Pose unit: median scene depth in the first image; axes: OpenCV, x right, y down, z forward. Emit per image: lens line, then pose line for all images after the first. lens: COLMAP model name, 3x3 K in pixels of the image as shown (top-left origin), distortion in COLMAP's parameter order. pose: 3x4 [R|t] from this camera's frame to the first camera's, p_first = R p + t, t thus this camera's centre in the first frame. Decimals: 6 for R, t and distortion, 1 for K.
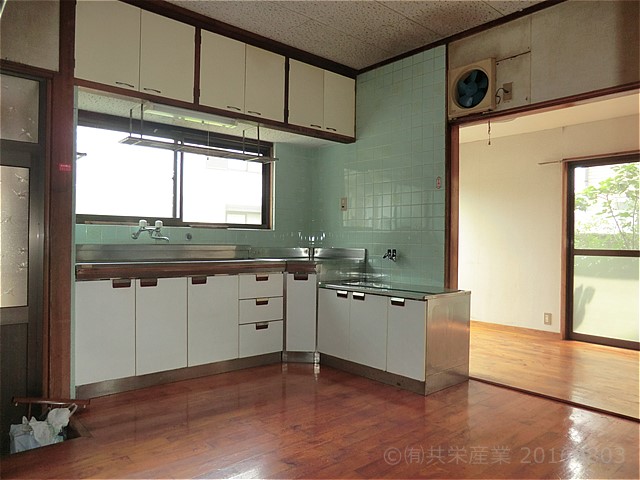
lens RADIAL K [[454.0, 0, 308.3], [0, 454.0, 241.4], [0, 0, 1]] dist [-0.128224, 0.134243]
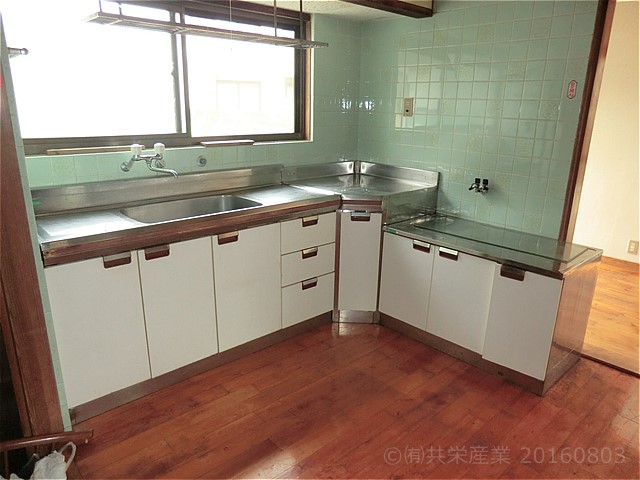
lens RADIAL K [[454.0, 0, 308.3], [0, 454.0, 241.4], [0, 0, 1]] dist [-0.128224, 0.134243]
pose [[0.999583, -0.005512, 0.028338, -0.121786], [-0.002927, 0.957190, 0.289445, -0.095820], [-0.028721, -0.289408, 0.956775, 0.290047]]
